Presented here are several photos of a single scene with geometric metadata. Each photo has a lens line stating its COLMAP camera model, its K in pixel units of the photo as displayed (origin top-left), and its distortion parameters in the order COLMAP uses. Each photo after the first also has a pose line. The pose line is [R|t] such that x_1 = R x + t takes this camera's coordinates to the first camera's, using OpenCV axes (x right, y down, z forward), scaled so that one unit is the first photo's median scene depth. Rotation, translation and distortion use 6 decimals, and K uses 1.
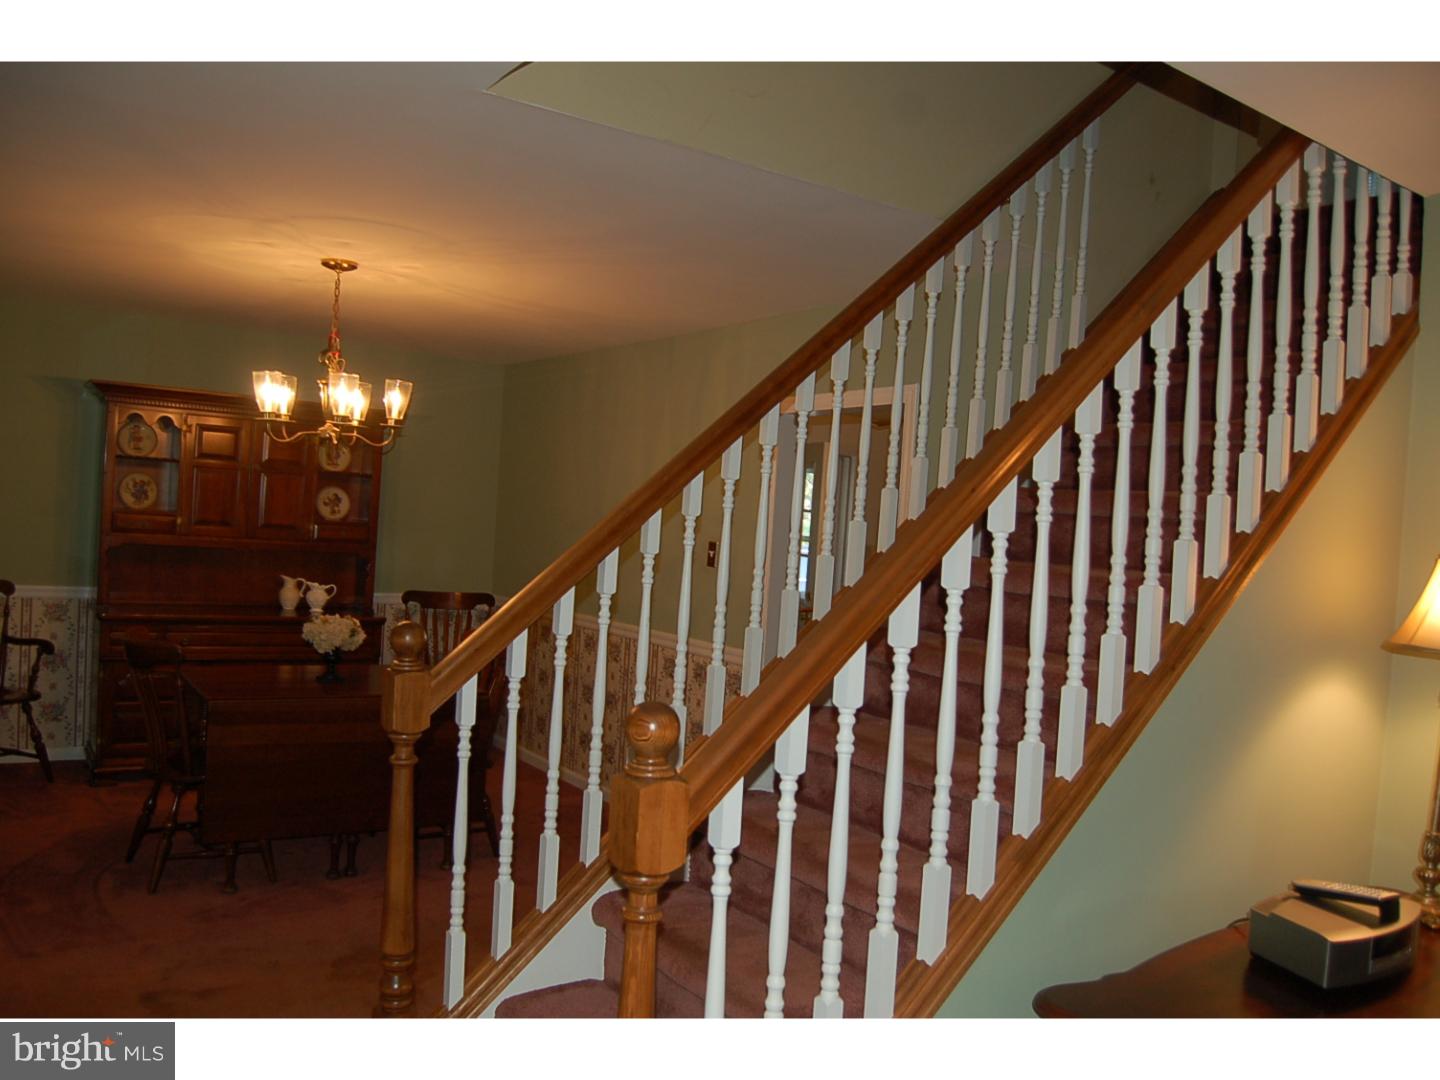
lens RADIAL K [[1124.7, 0, 720.0], [0, 1124.7, 540.0], [0, 0, 1]] dist [-0.076816, 0.011653]
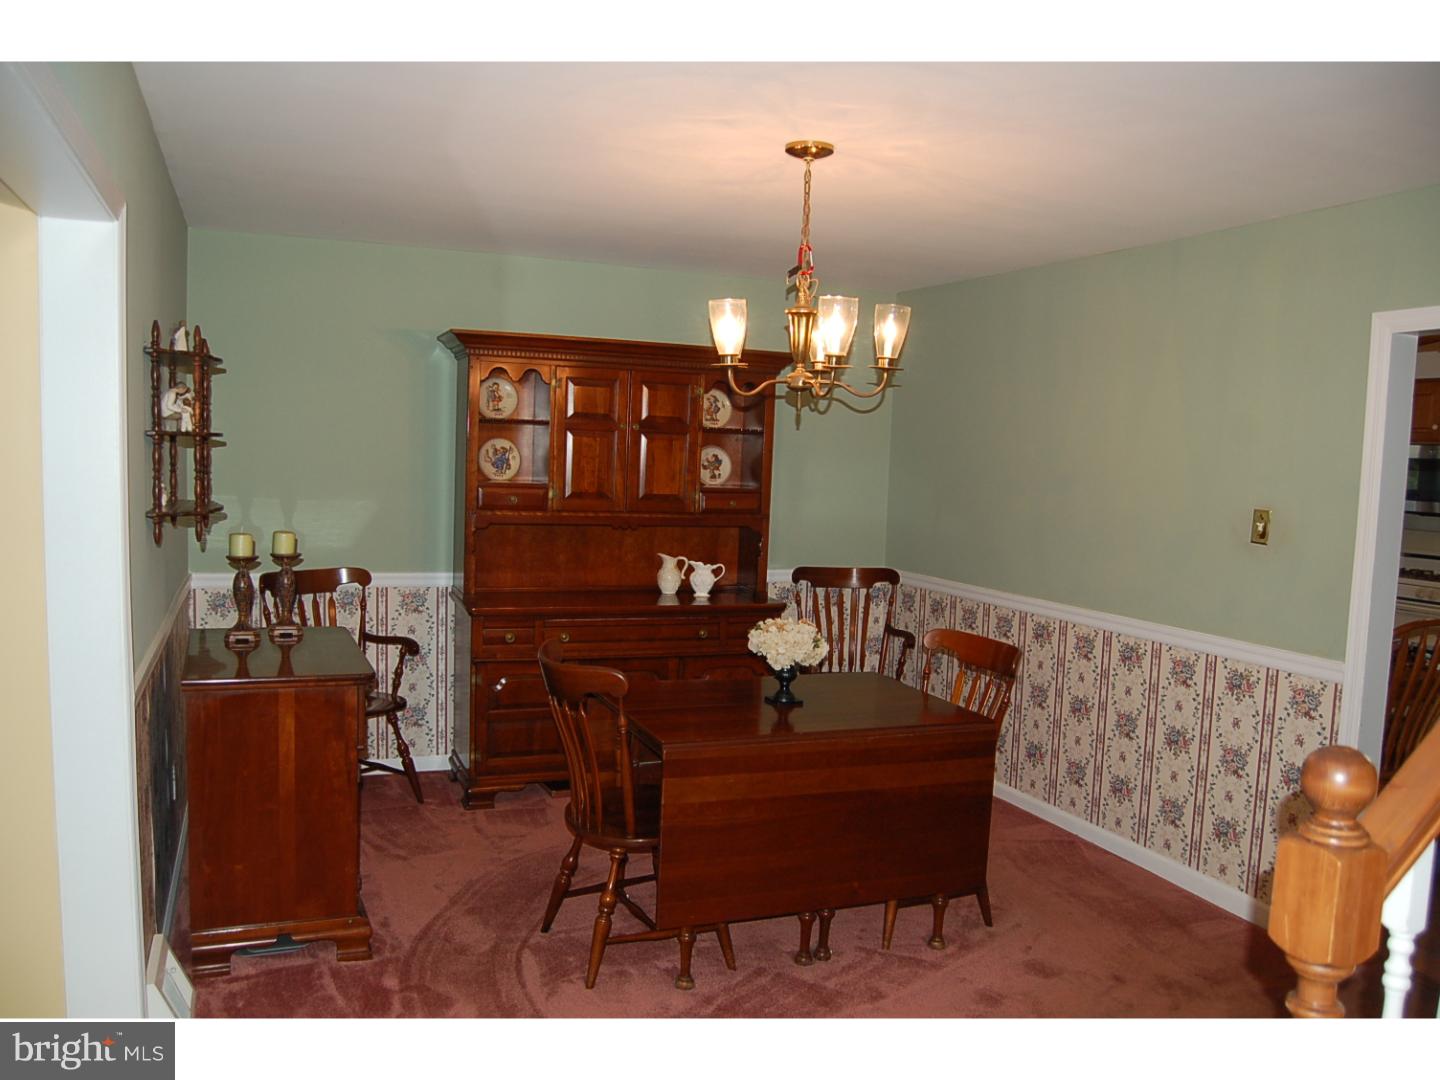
lens RADIAL K [[1124.7, 0, 720.0], [0, 1124.7, 540.0], [0, 0, 1]] dist [-0.076816, 0.011653]
pose [[0.977614, -0.014150, -0.209931, -0.184954], [0.025027, 0.998473, 0.049250, -0.021326], [0.208913, -0.053402, 0.976475, 0.190987]]
